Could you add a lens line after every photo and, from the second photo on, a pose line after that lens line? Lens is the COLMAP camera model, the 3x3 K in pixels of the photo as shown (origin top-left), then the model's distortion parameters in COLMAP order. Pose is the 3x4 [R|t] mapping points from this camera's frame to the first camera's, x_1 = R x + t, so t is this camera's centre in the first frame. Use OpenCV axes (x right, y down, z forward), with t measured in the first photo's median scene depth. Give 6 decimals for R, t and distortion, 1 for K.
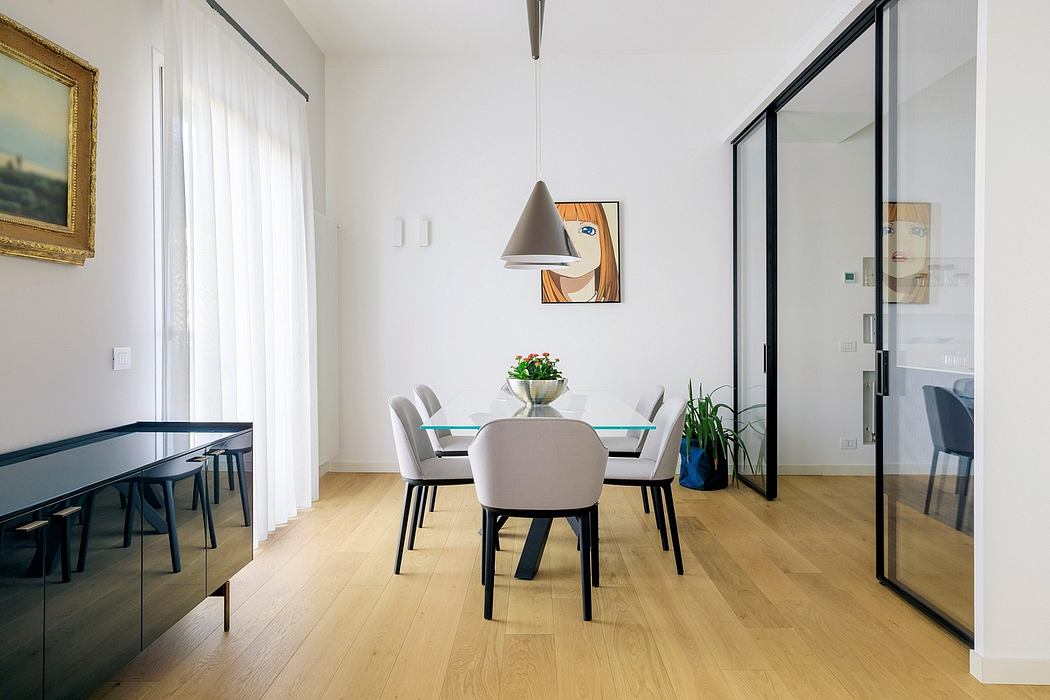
lens RADIAL K [[783.3, 0, 525.5], [0, 783.3, 351.9], [0, 0, 1]] dist [0.006118, -0.002262]
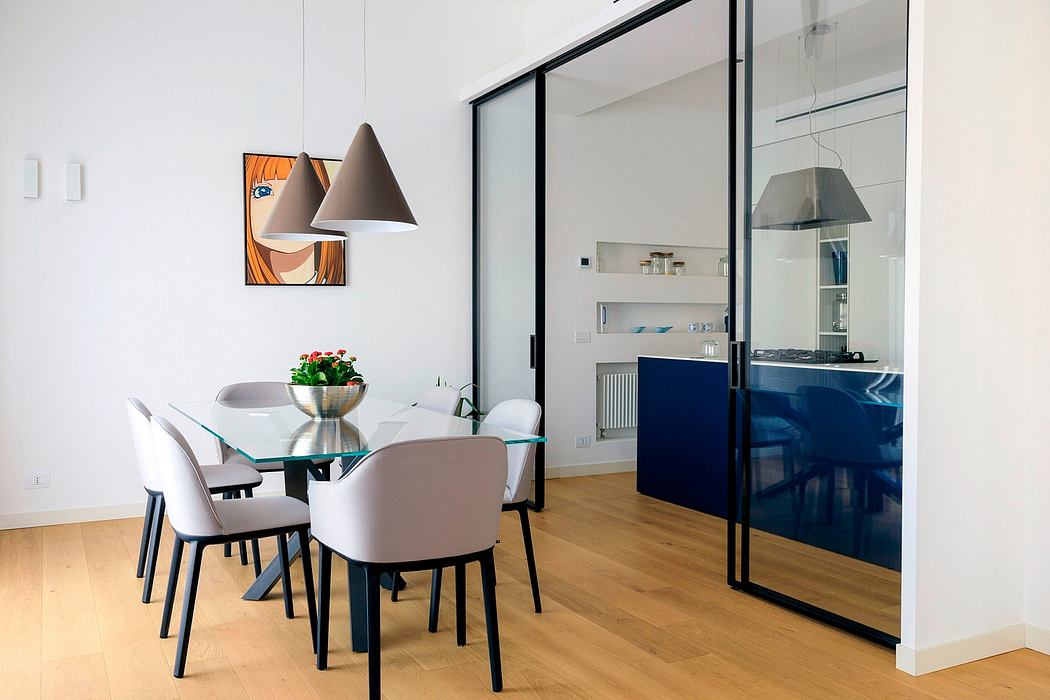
lens RADIAL K [[900.7, 0, 523.4], [0, 900.7, 342.1], [0, 0, 1]] dist [-0.000872, 0.025992]
pose [[0.878880, -0.013445, 0.476853, -0.234941], [0.014532, 0.999893, 0.001408, -0.005126], [-0.476821, 0.005692, 0.878982, 0.141026]]
